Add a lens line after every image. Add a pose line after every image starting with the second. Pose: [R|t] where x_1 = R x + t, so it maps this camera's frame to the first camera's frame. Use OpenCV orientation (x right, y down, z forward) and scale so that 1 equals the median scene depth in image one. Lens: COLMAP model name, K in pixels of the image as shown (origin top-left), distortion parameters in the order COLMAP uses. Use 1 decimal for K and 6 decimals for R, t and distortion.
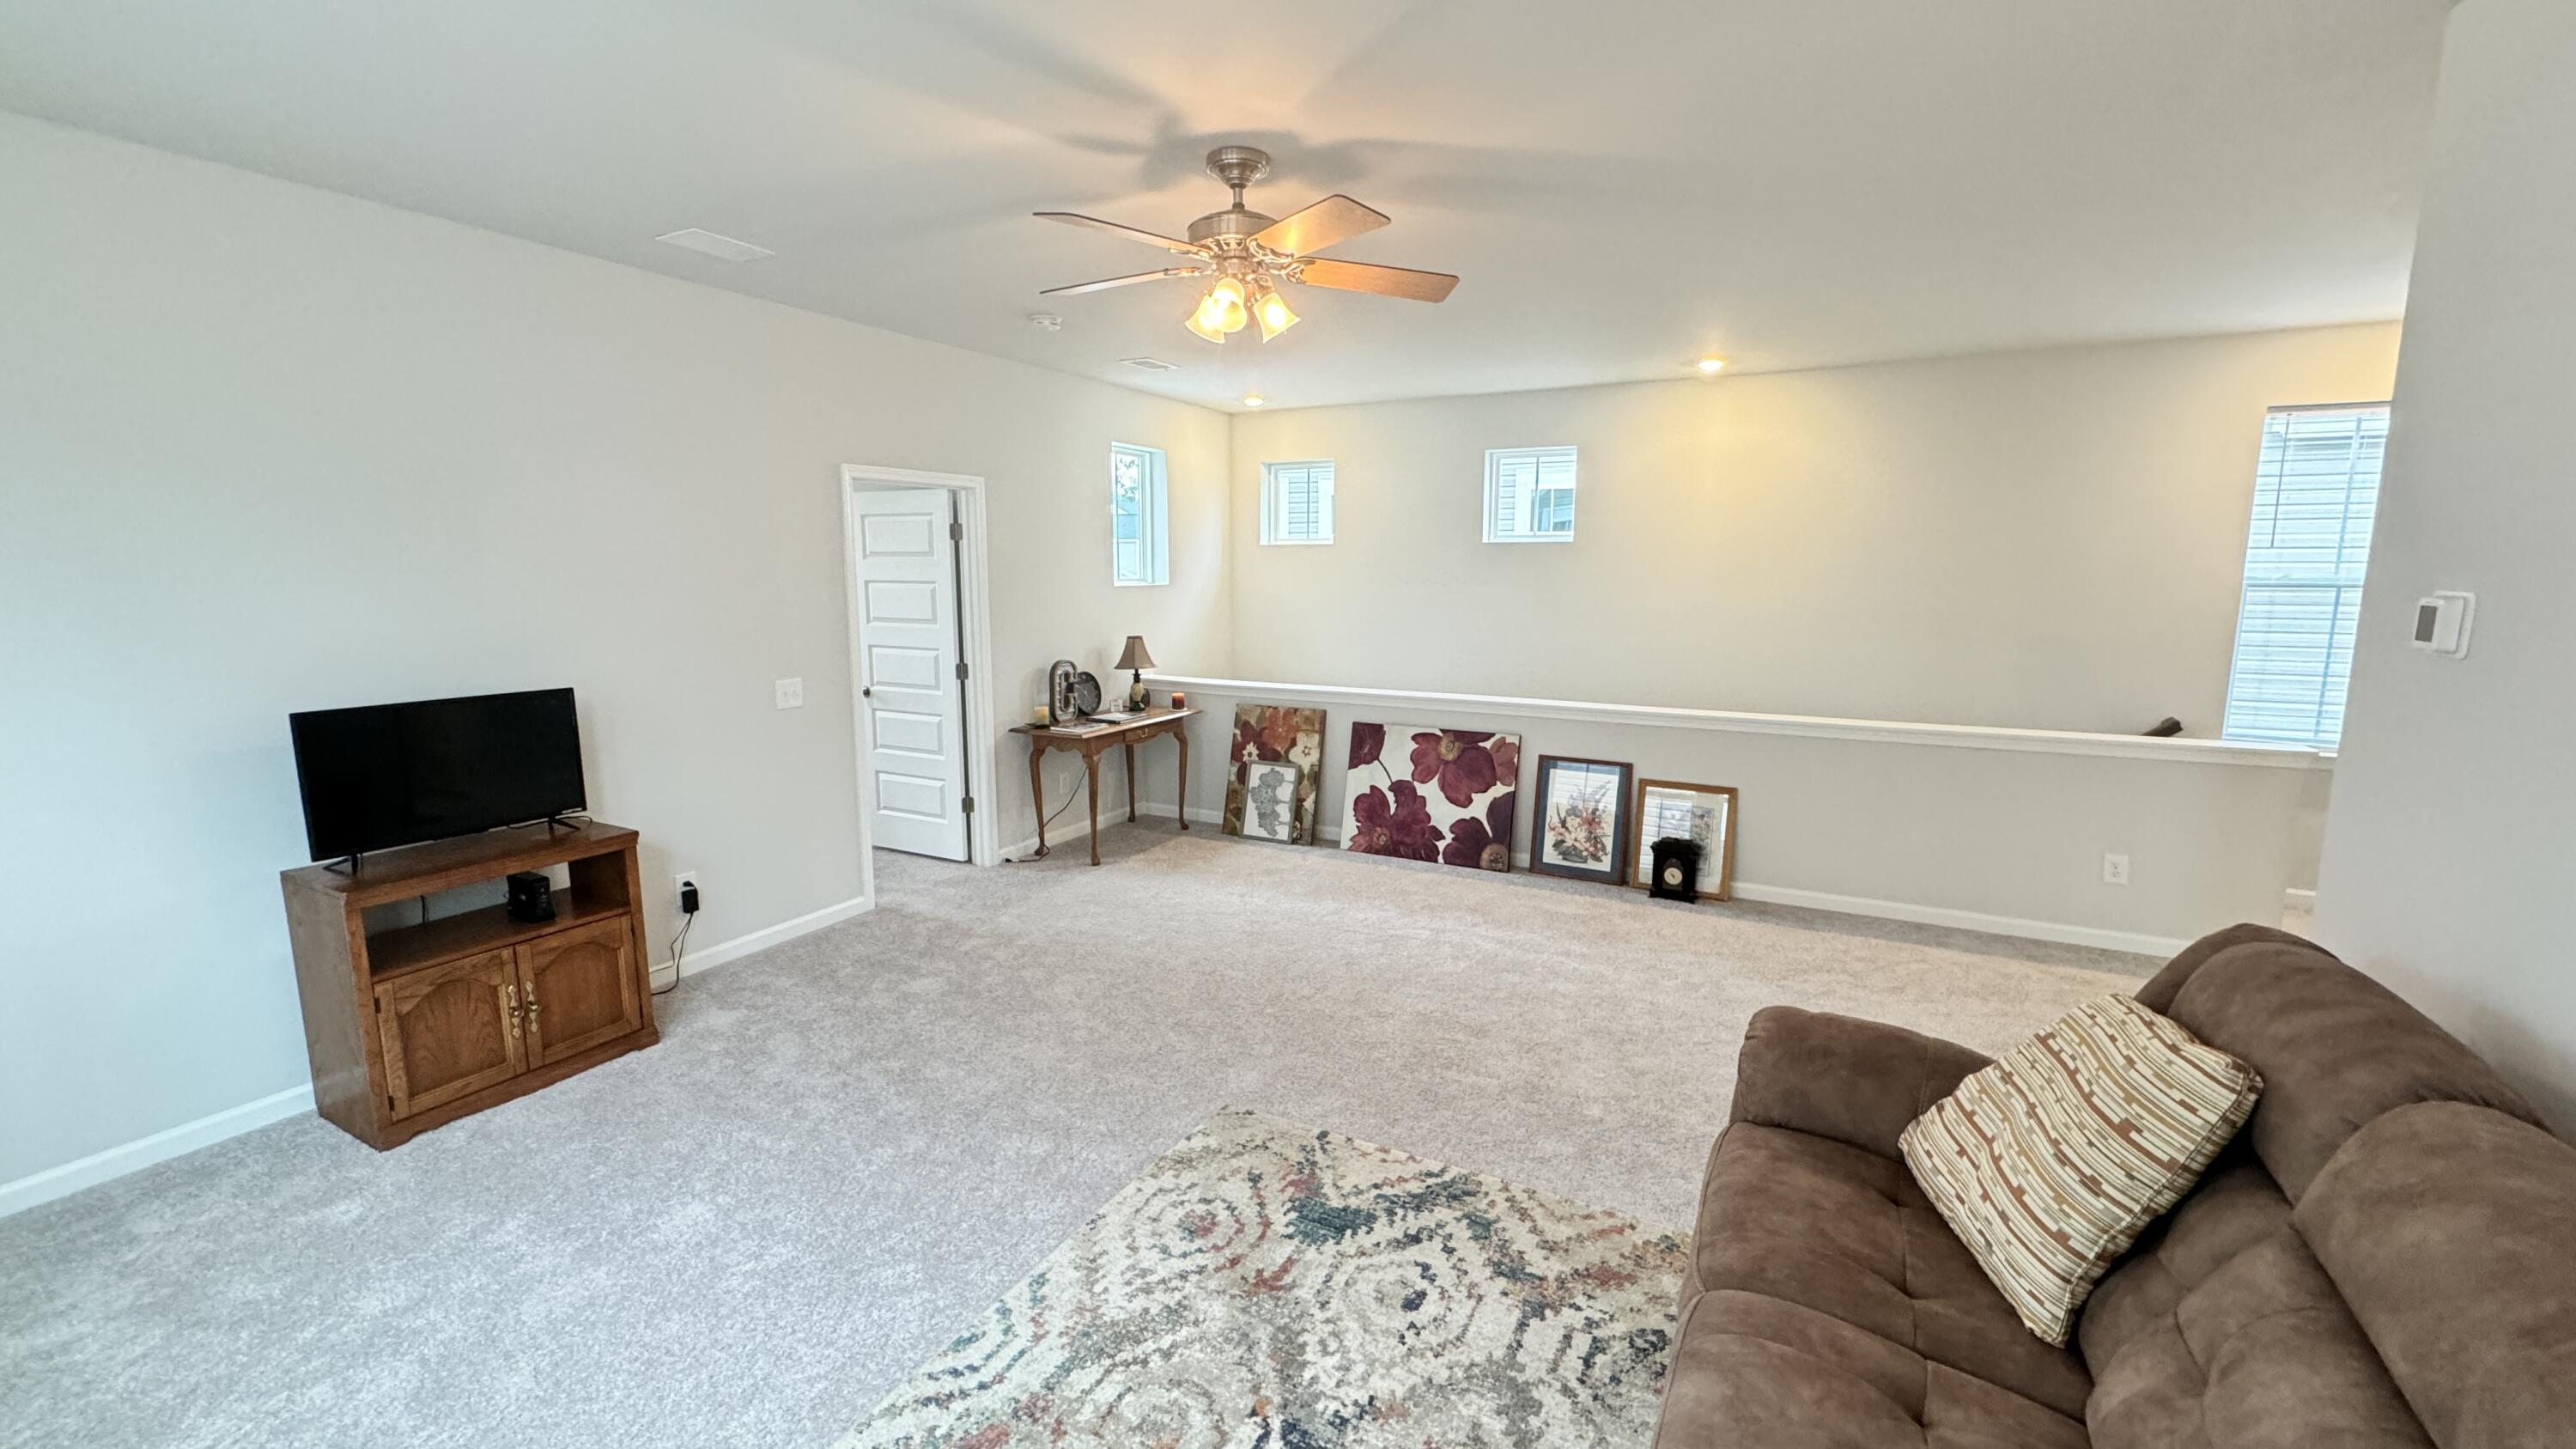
lens RADIAL K [[1011.4, 0, 1289.2], [0, 1011.4, 720.0], [0, 0, 1]] dist [-0.000674, -0.000011]
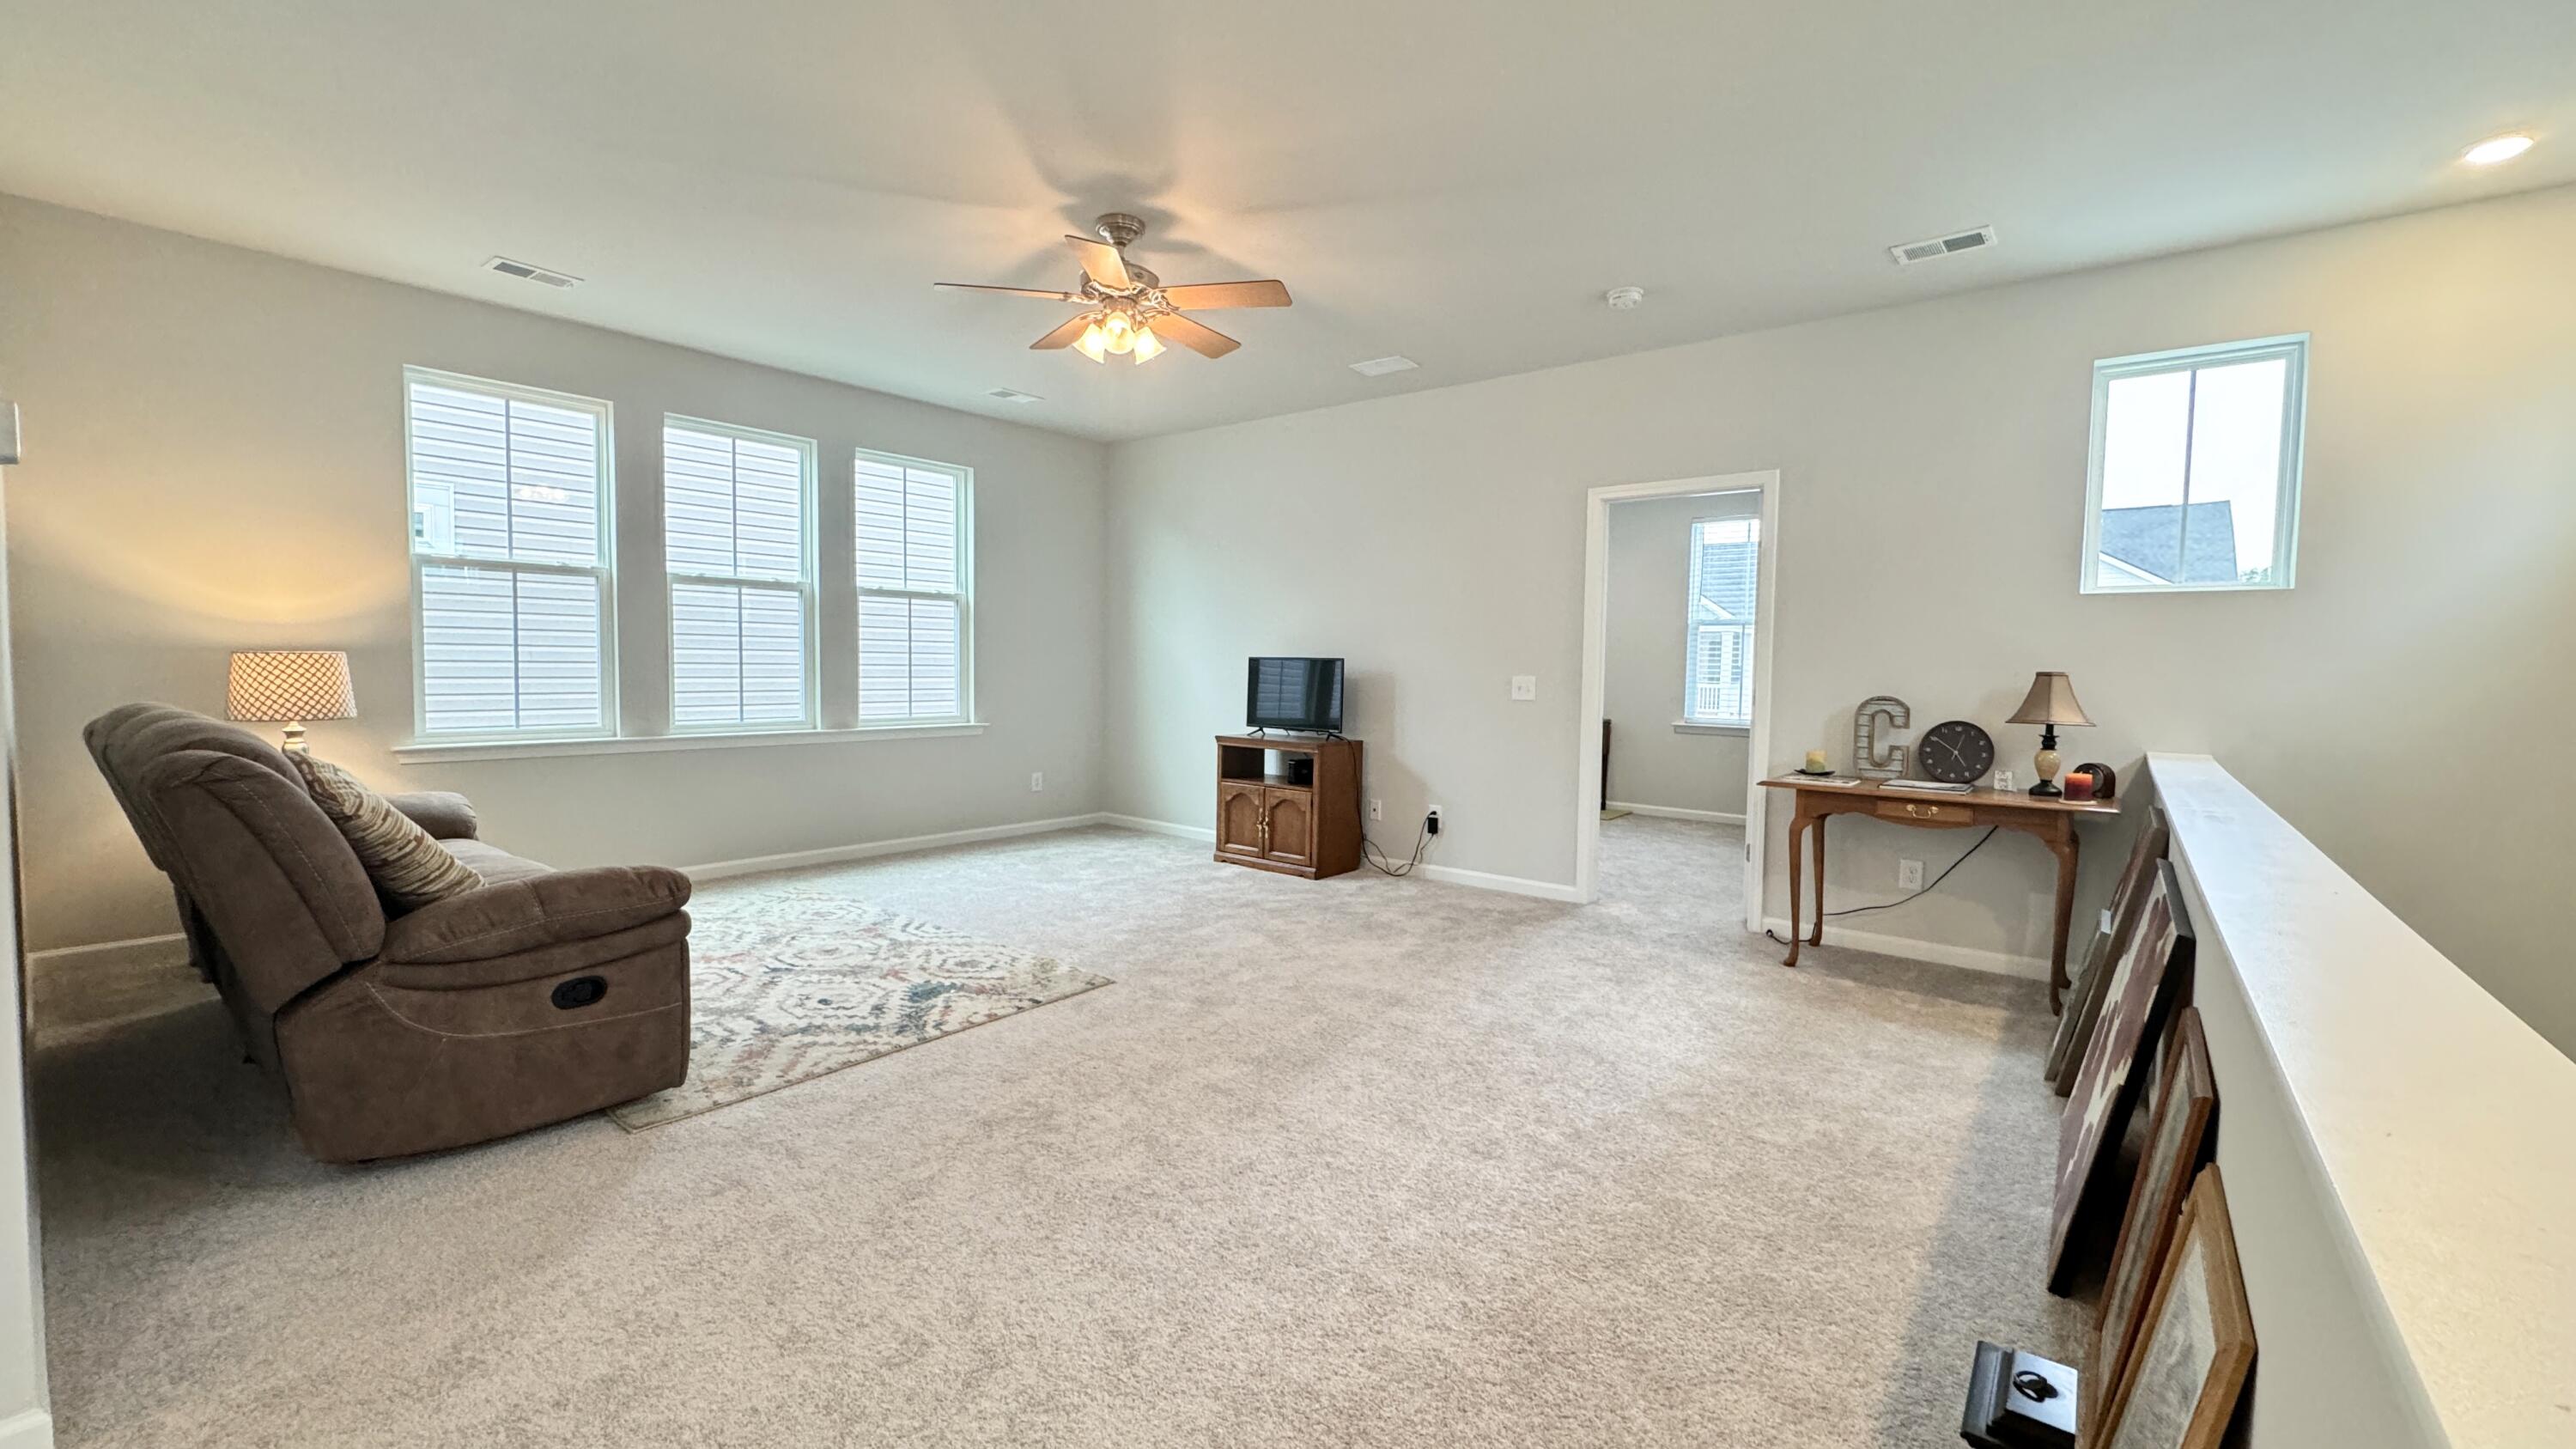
lens RADIAL K [[1011.4, 0, 1289.9], [0, 1011.4, 722.6], [0, 0, 1]] dist [-0.000674, -0.000011]
pose [[-0.173016, 0.056587, -0.983292, 1.358122], [-0.162554, 0.983017, 0.085174, -0.079320], [0.971412, 0.174574, -0.160879, 1.698928]]
